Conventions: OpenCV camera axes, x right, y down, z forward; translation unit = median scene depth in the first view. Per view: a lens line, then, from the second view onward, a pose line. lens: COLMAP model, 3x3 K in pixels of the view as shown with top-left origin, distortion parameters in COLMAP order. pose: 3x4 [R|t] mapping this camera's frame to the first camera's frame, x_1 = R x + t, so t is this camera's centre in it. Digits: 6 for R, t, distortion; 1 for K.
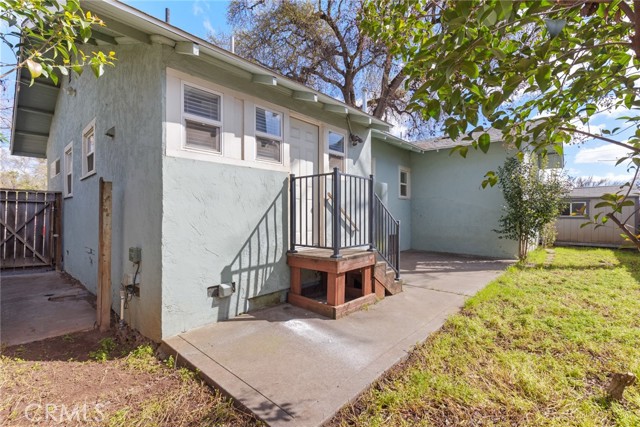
lens RADIAL K [[291.5, 0, 322.0], [0, 291.5, 206.1], [0, 0, 1]] dist [-0.002744, -0.000803]
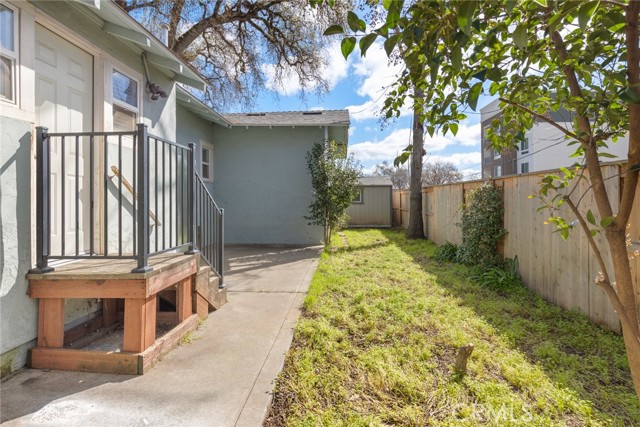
lens RADIAL K [[326.9, 0, 321.4], [0, 326.9, 194.5], [0, 0, 1]] dist [-0.001916, -0.000541]
pose [[0.779583, 0.006066, 0.626270, -0.077844], [-0.010672, 0.999937, 0.003599, 0.007836], [-0.626208, -0.009489, 0.779598, 0.208242]]
